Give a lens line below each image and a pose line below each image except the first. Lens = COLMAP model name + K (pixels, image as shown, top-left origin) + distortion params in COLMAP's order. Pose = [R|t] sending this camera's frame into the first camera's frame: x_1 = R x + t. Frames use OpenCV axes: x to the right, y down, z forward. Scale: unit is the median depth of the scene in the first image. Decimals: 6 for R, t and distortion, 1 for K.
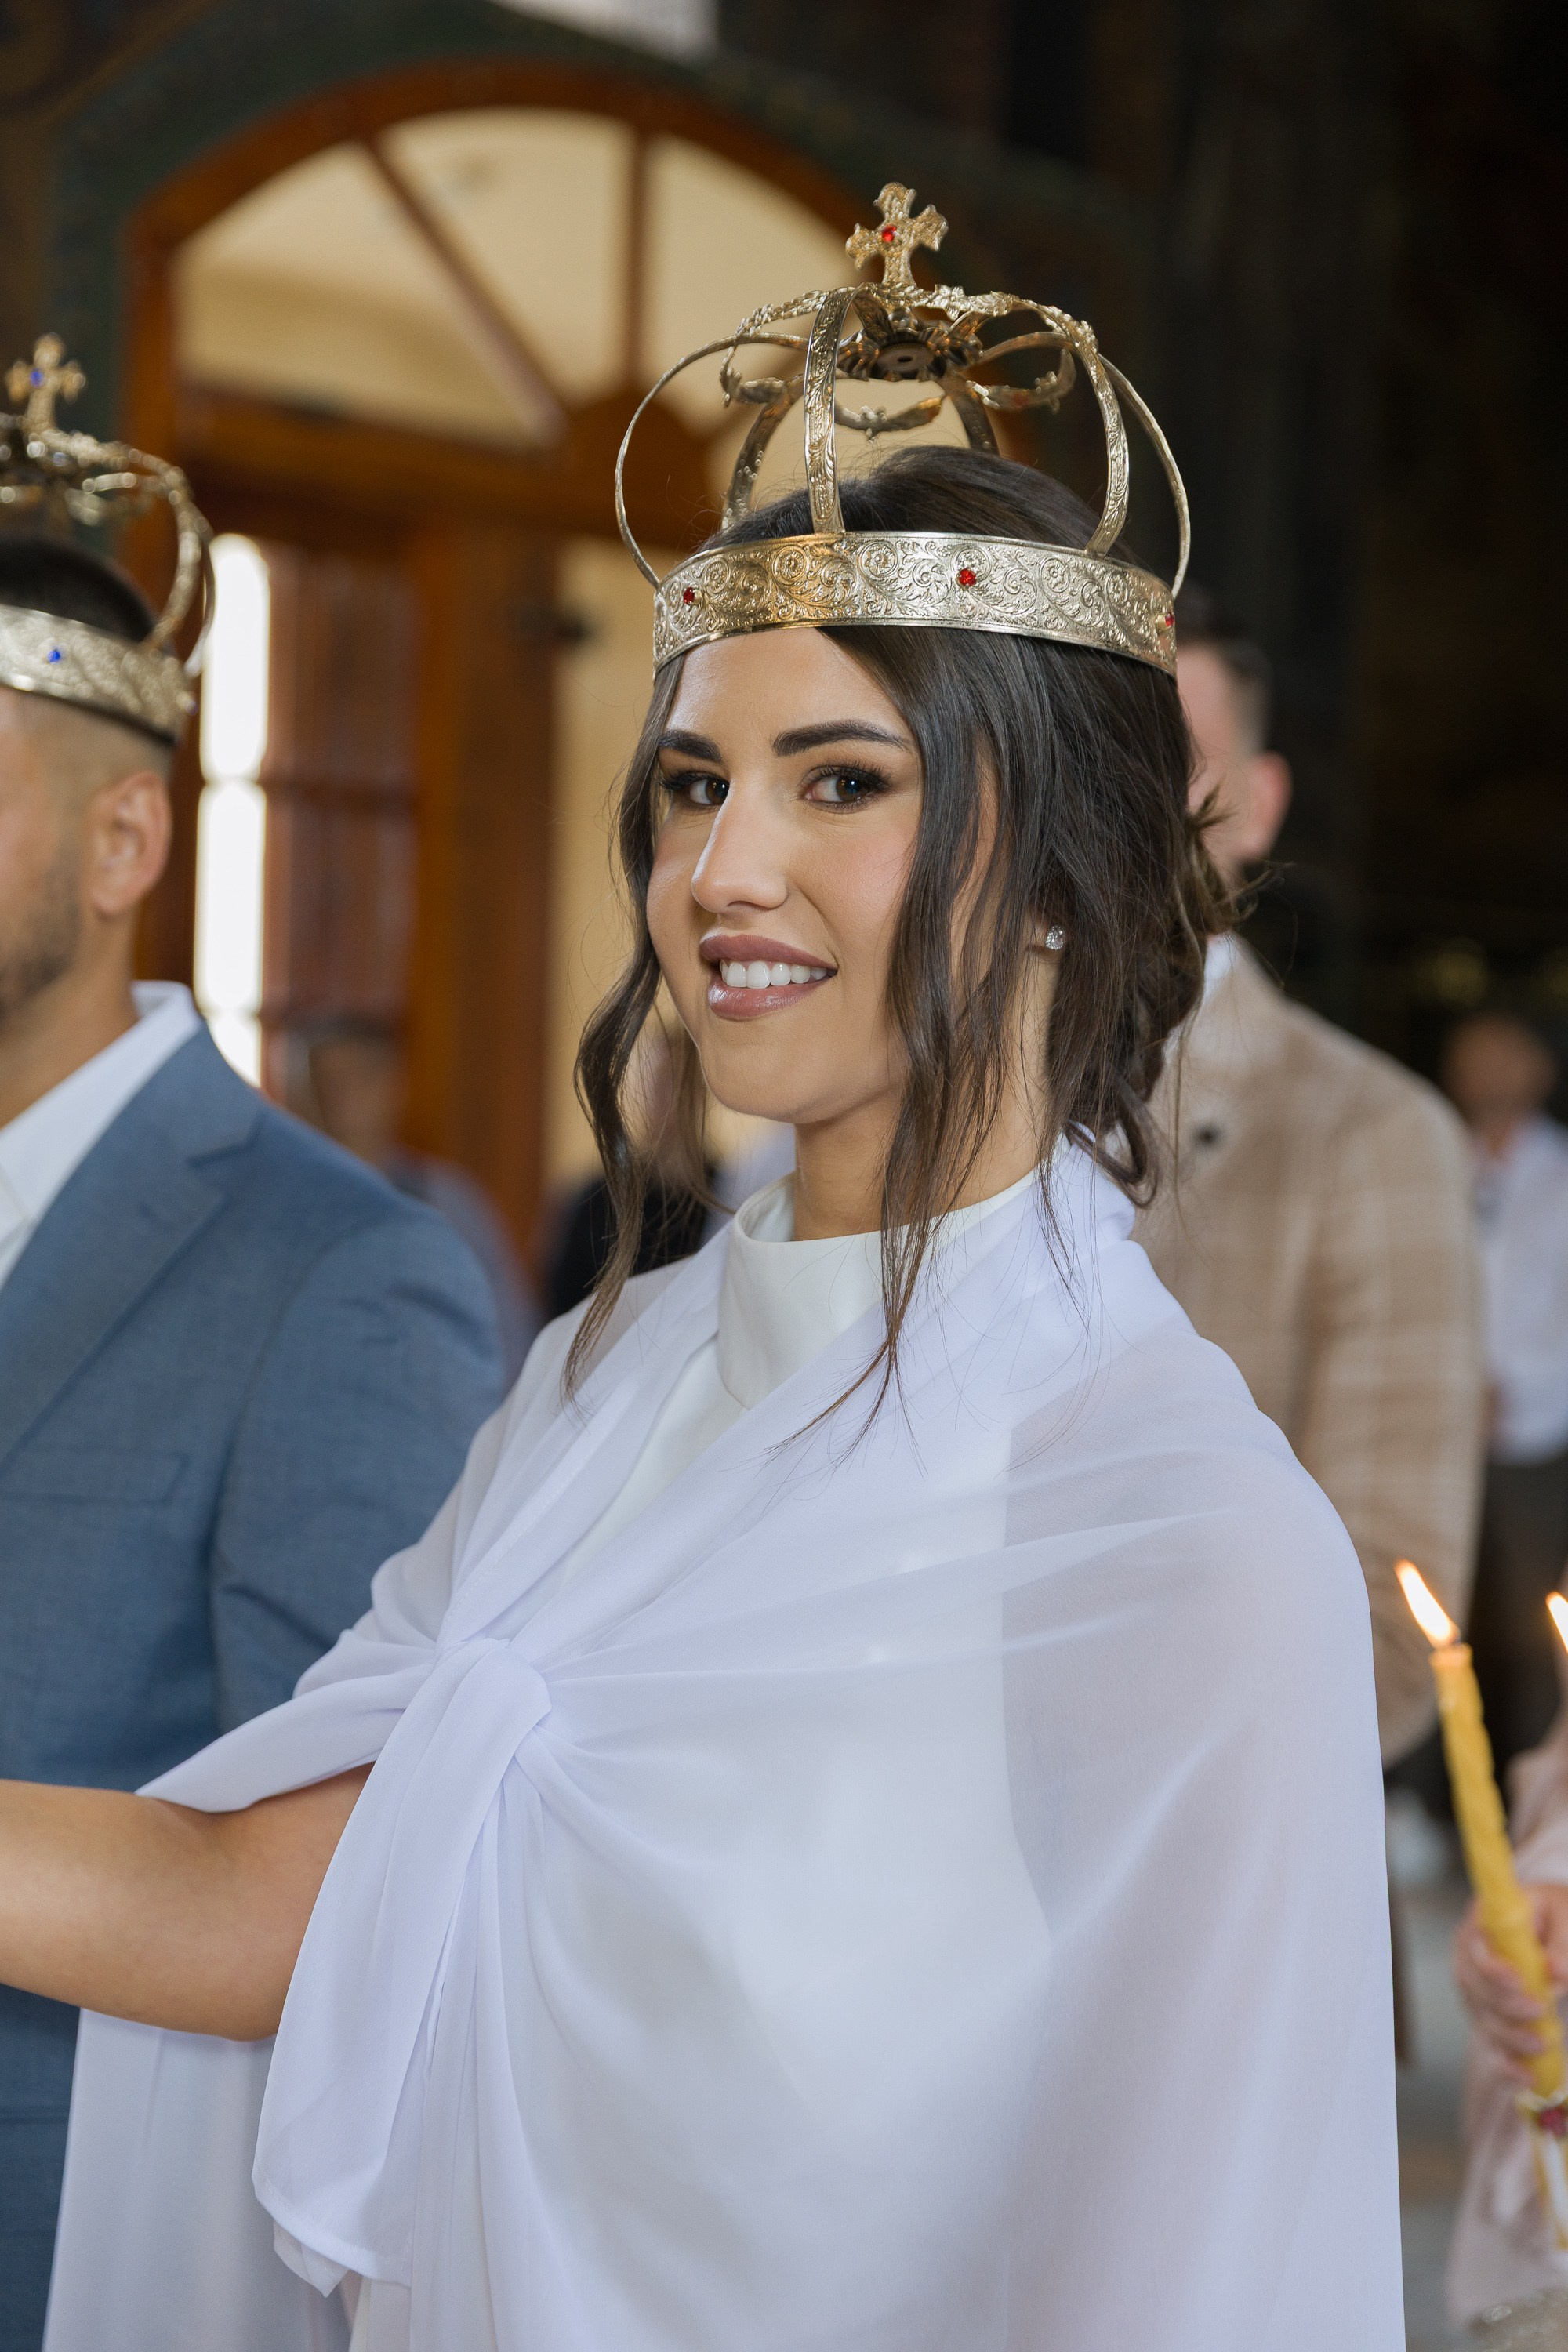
lens RADIAL K [[3641.9, 0, 770.3], [0, 3641.9, 1177.6], [0, 0, 1]] dist [-0.104239, 0.000000]
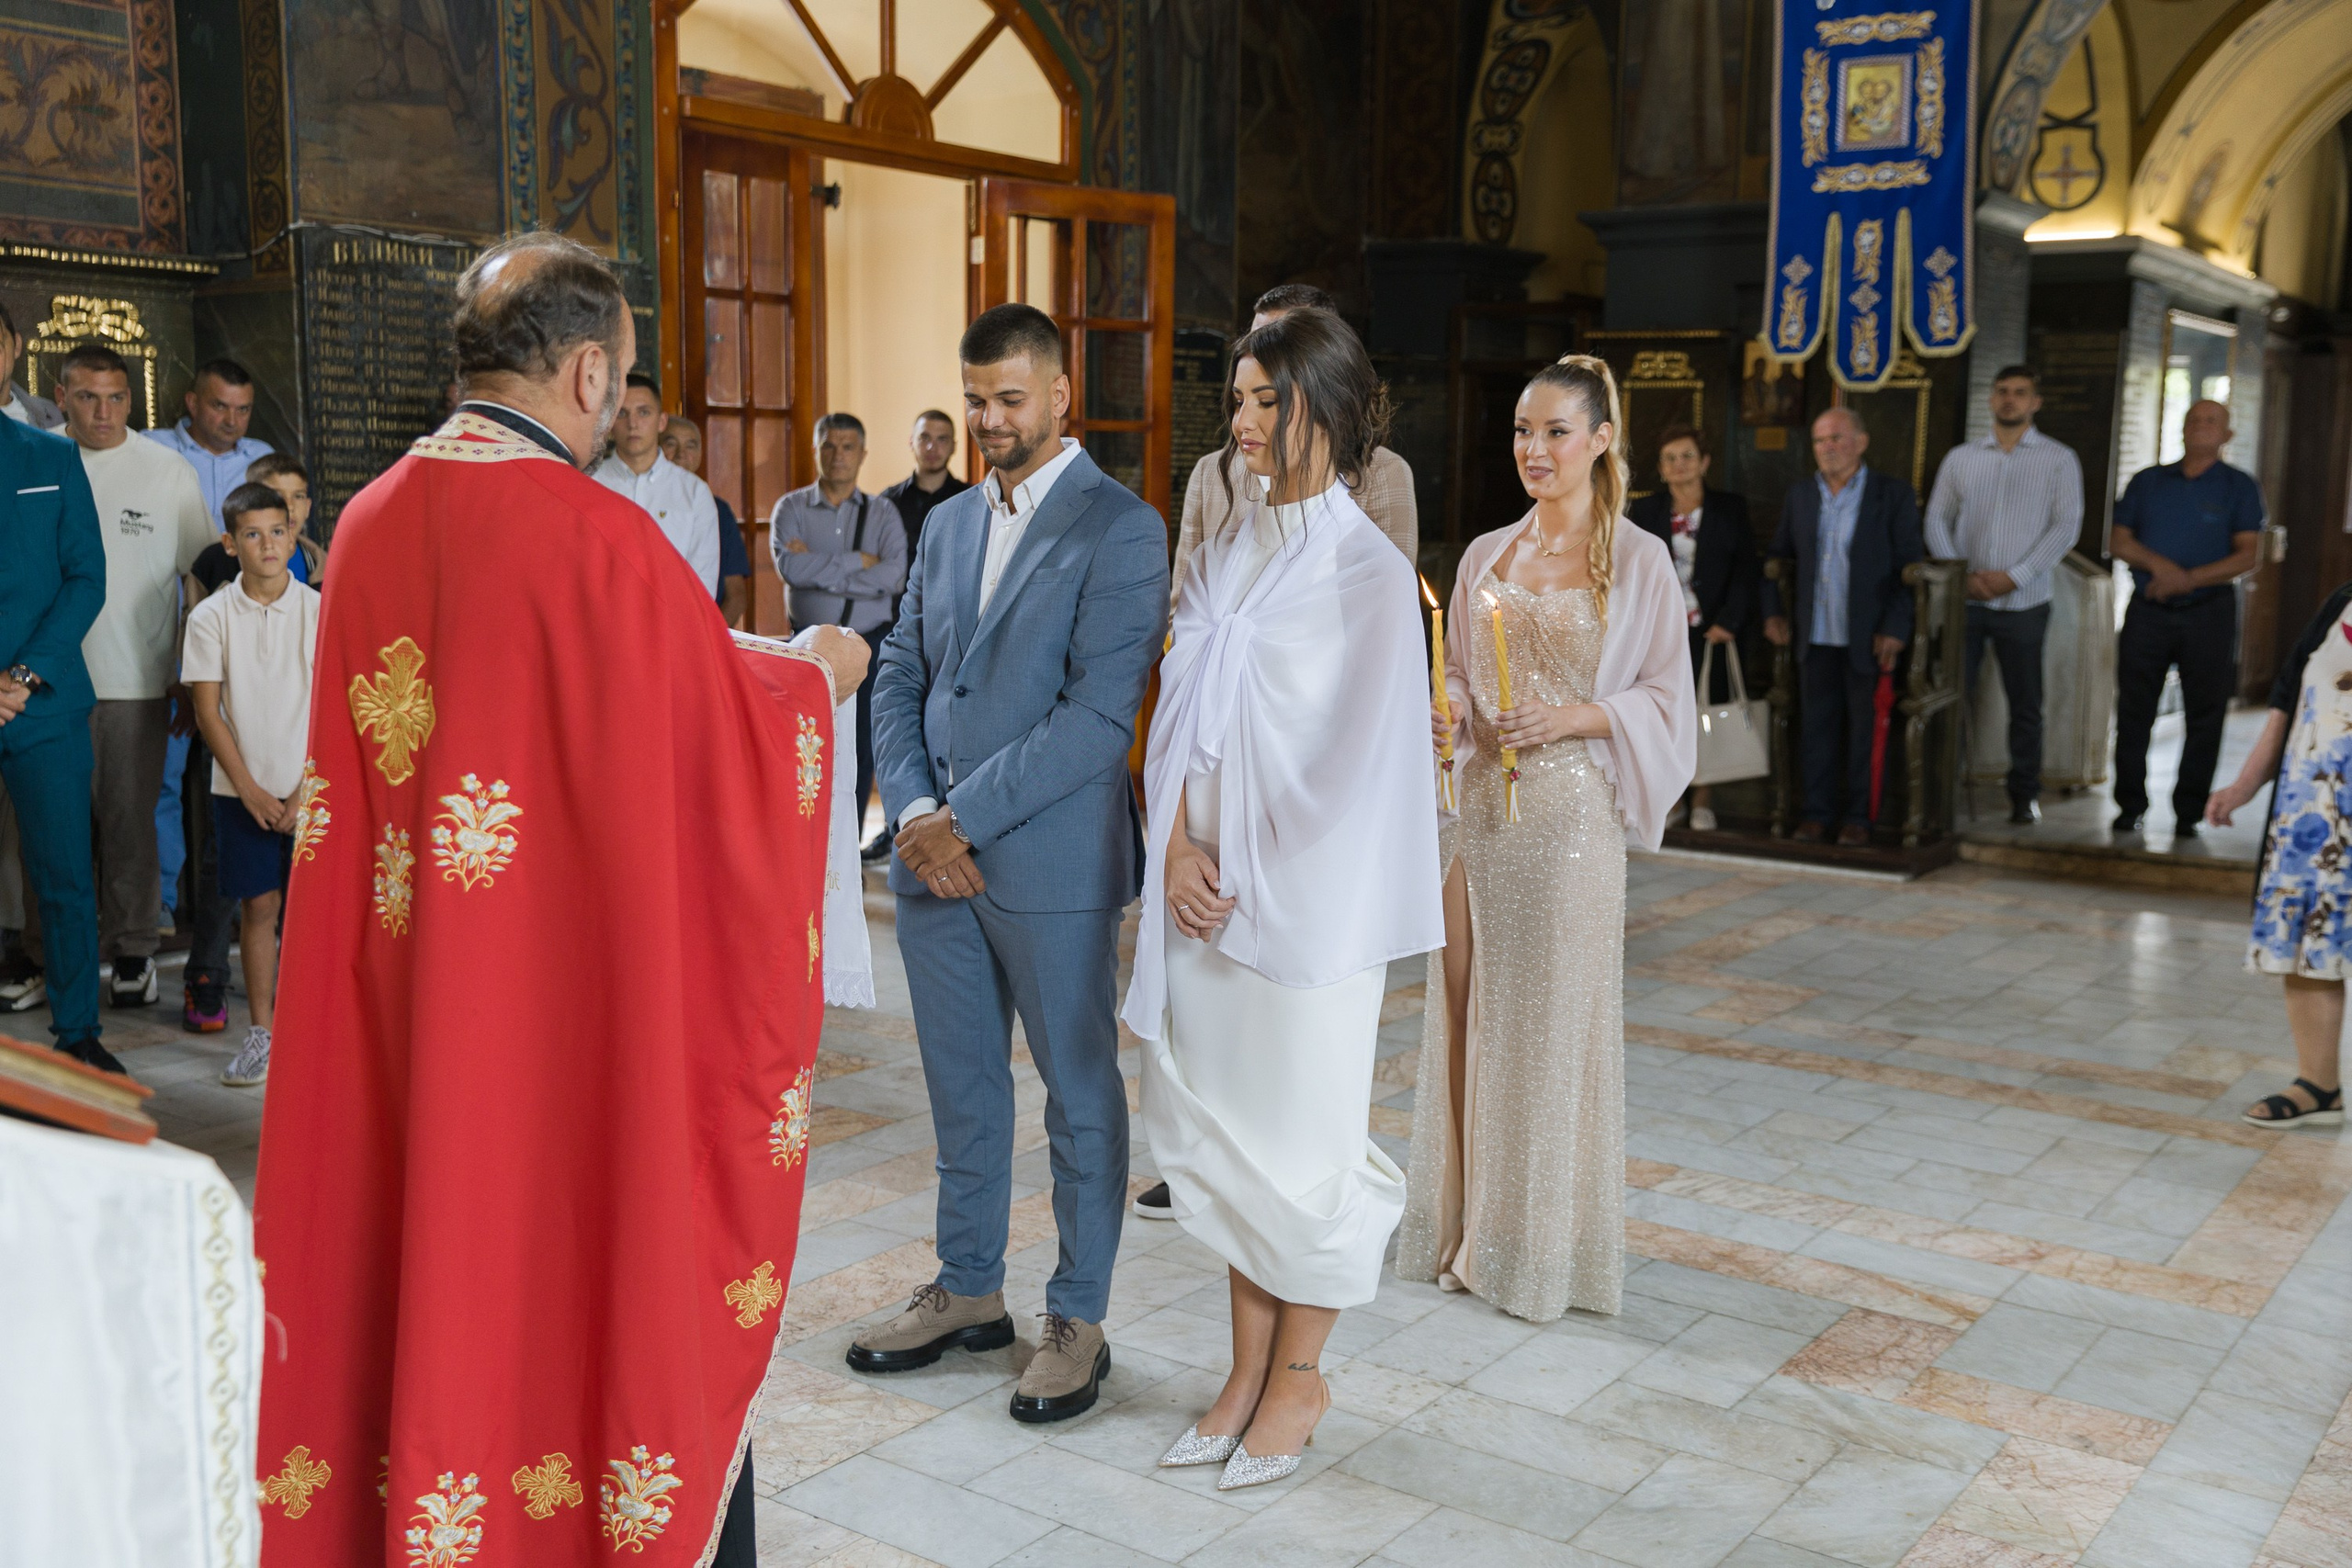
lens RADIAL K [[2247.0, 0, 1186.2], [0, 2247.0, 801.3], [0, 0, 1]] dist [0.013496, 0.000000]
pose [[0.984331, -0.045621, 0.170324, -0.312255], [0.020667, 0.989142, 0.145503, -0.014360], [-0.175113, -0.139703, 0.974586, -0.823685]]
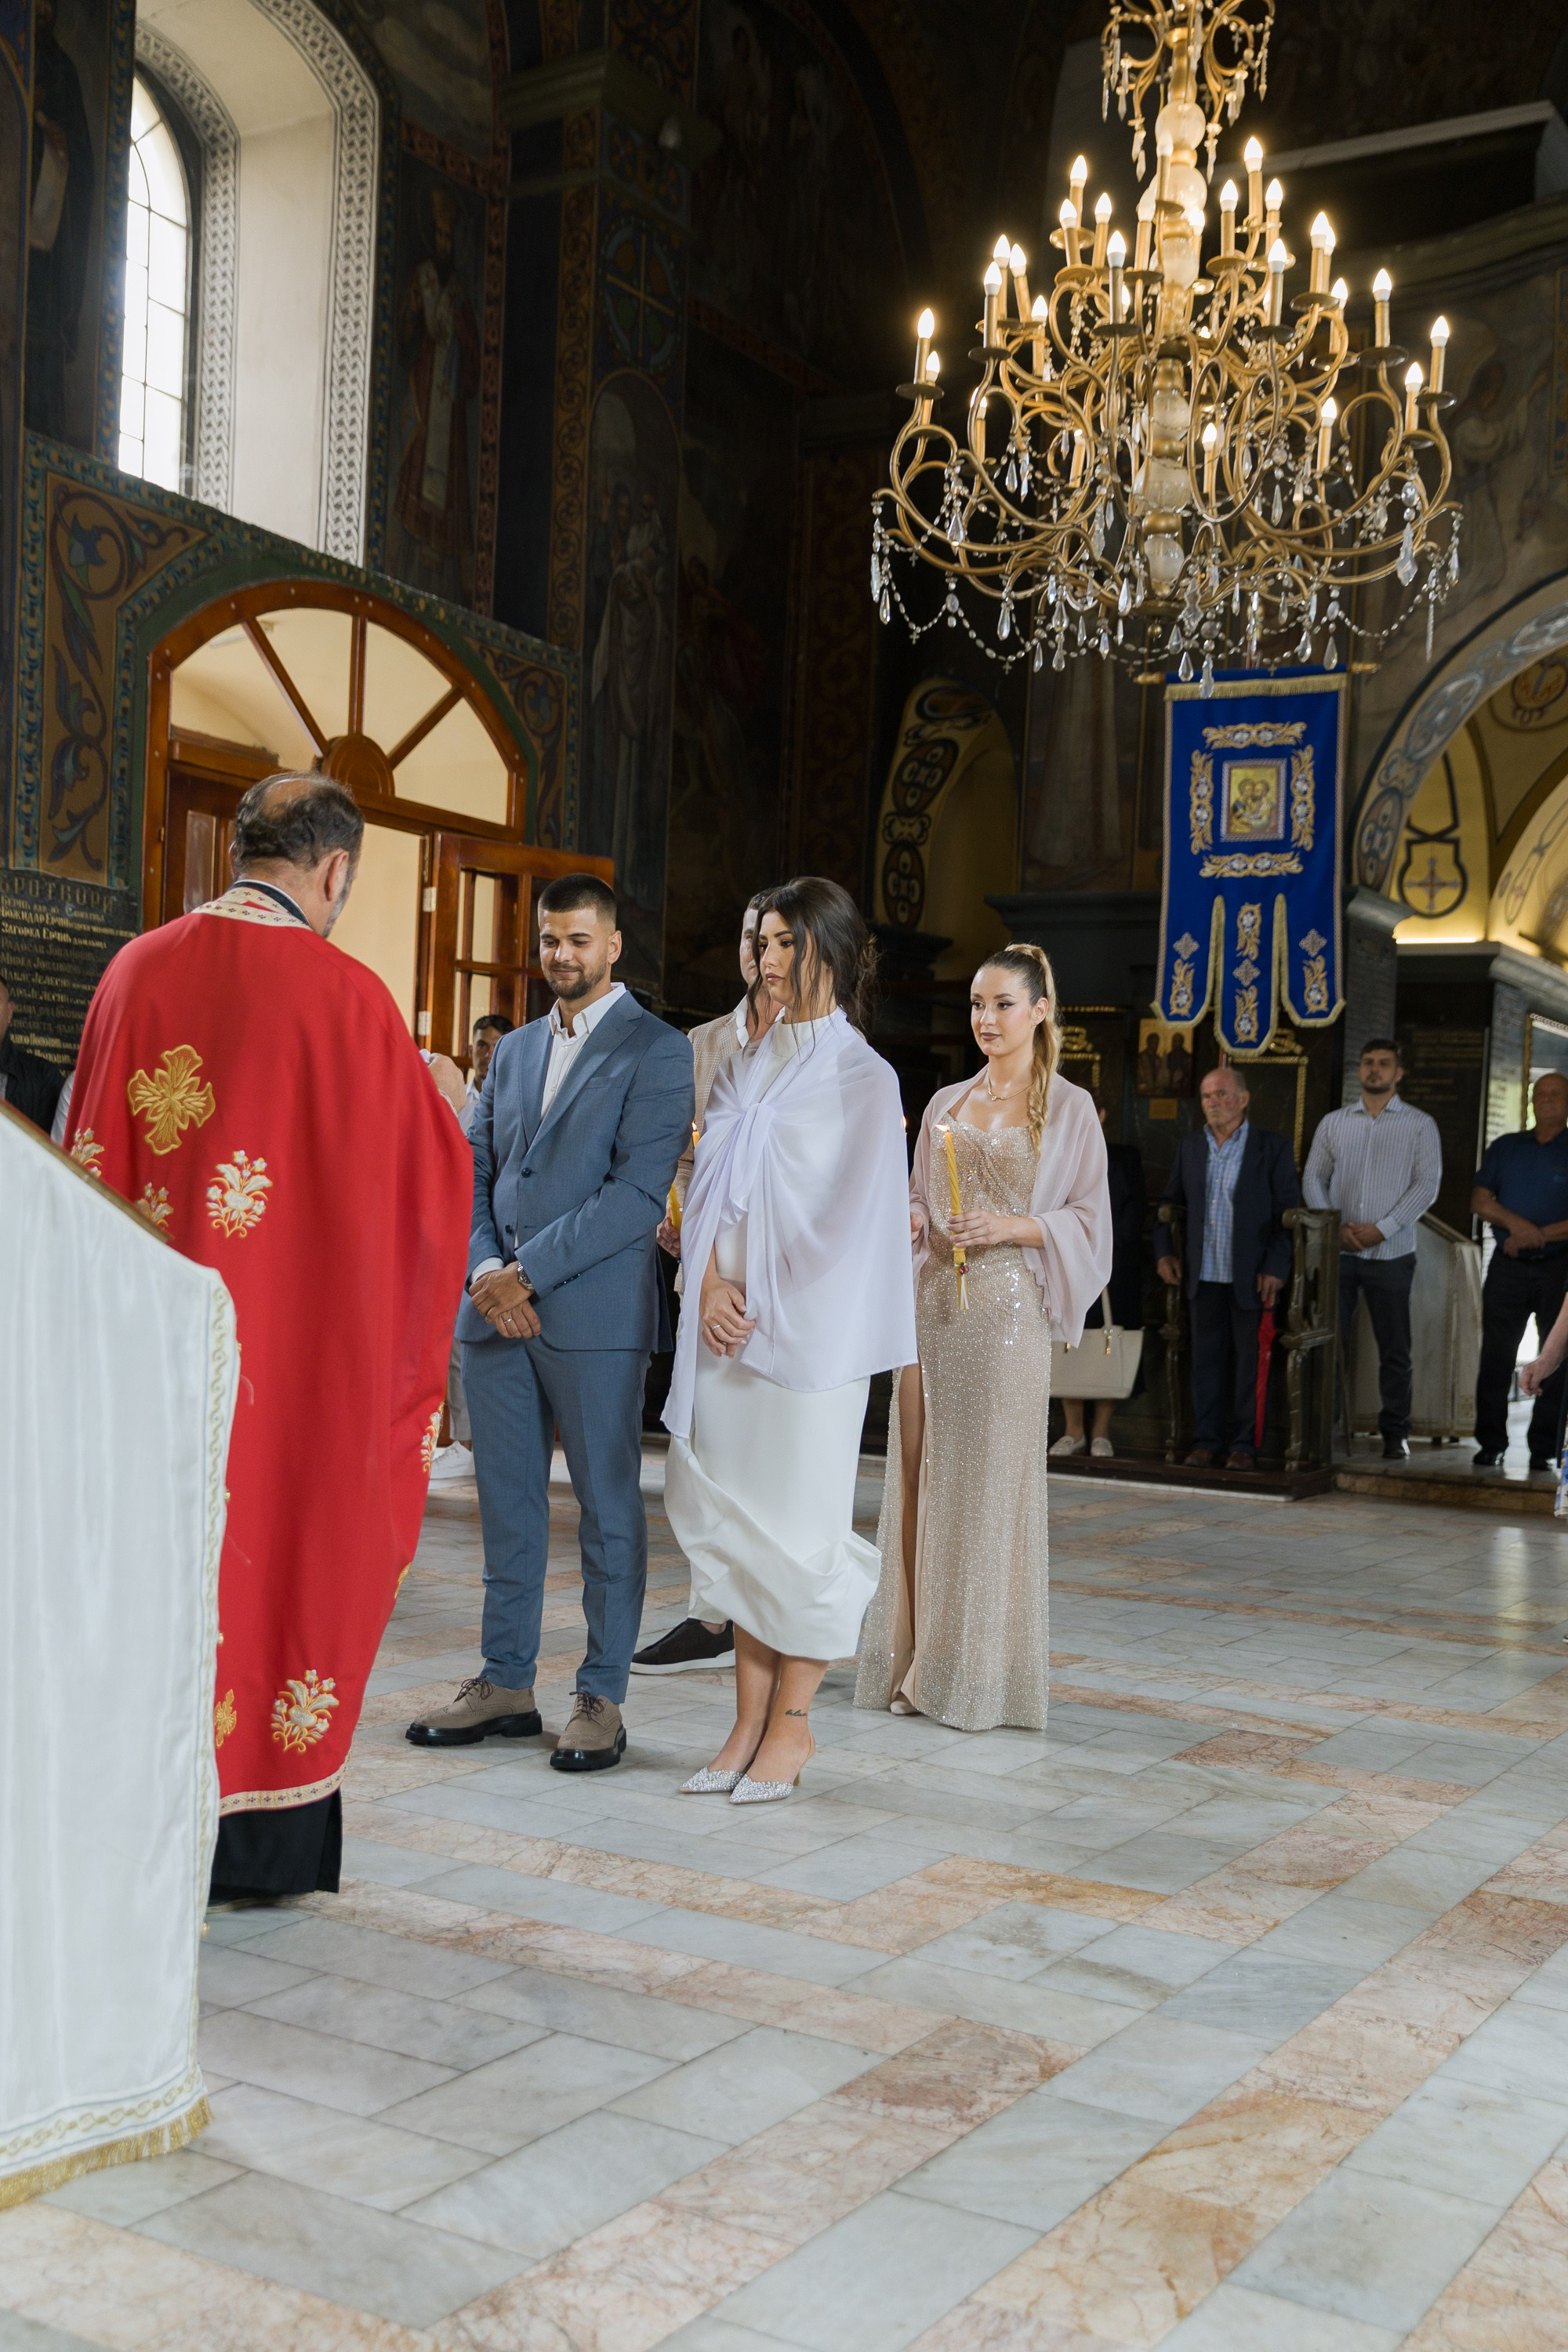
lens RADIAL K [[2414.3, 0, 755.1], [0, 2414.3, 1278.6], [0, 0, 1]] dist [0.011825, 0.000000]
pose [[0.966284, -0.000668, 0.257478, -0.522073], [-0.008802, 0.999326, 0.035629, 0.130663], [-0.257329, -0.036694, 0.965627, -1.289373]]
